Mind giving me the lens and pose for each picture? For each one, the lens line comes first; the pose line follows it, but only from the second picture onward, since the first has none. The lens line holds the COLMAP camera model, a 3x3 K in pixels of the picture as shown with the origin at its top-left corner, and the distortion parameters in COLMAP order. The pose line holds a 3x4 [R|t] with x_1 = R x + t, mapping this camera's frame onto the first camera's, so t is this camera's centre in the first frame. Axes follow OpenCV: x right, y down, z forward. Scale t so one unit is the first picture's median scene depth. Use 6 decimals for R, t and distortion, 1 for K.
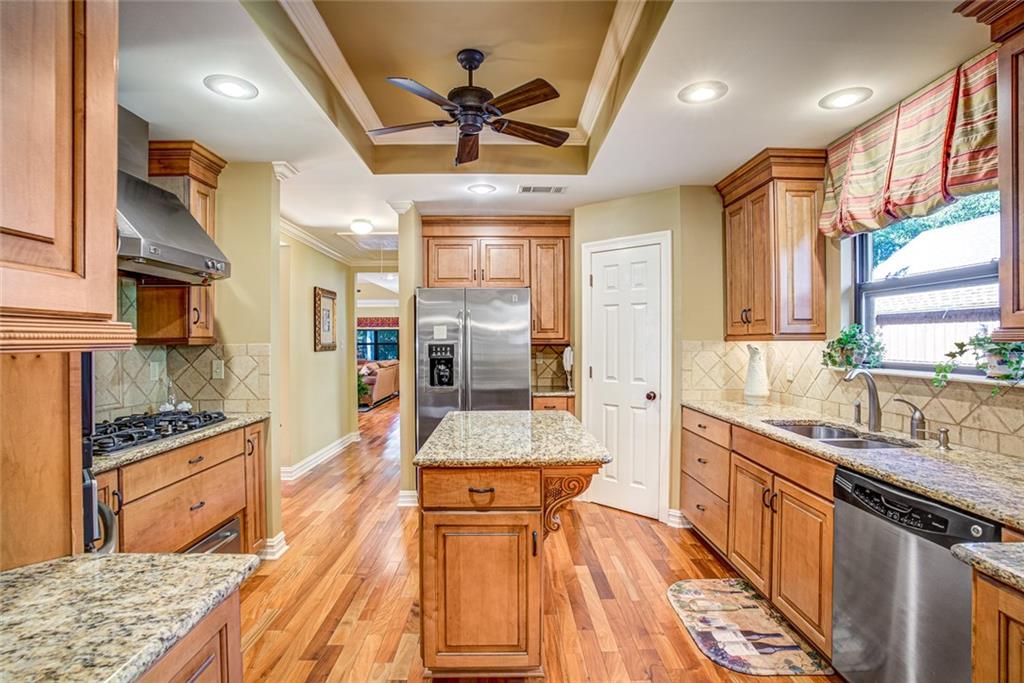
lens RADIAL K [[500.2, 0, 510.9], [0, 500.2, 343.2], [0, 0, 1]] dist [0.002056, 0.000086]
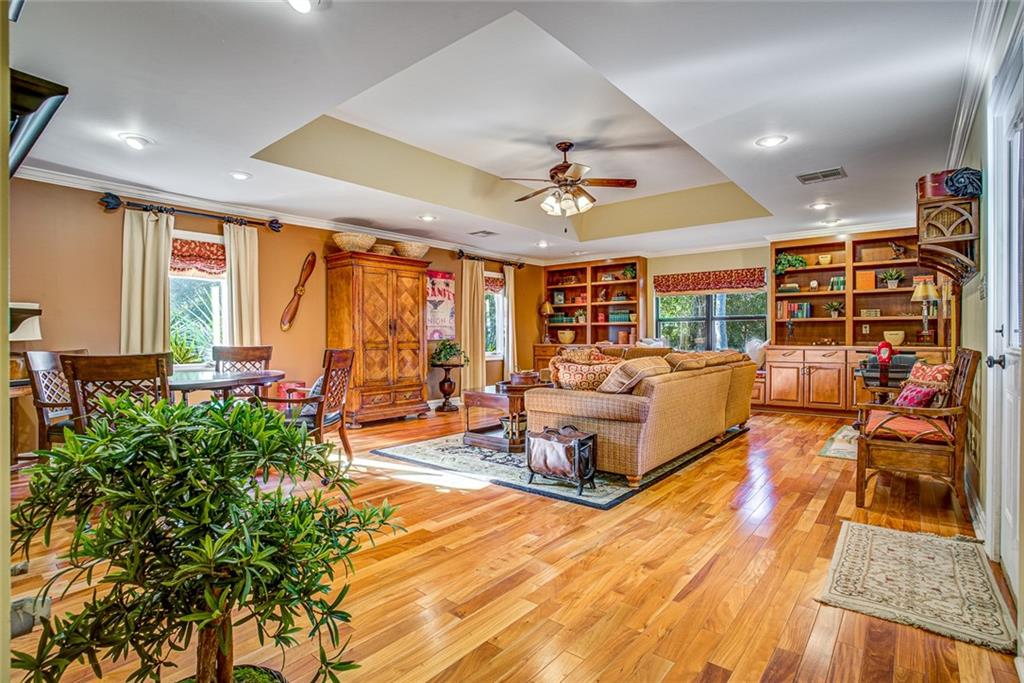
lens RADIAL K [[500.2, 0, 512.1], [0, 500.2, 340.7], [0, 0, 1]] dist [0.002056, 0.000086]
pose [[0.761475, 0.006756, -0.648159, -0.122253], [-0.005174, 0.999977, 0.004346, 0.027652], [0.648174, 0.000044, 0.761492, 0.684188]]
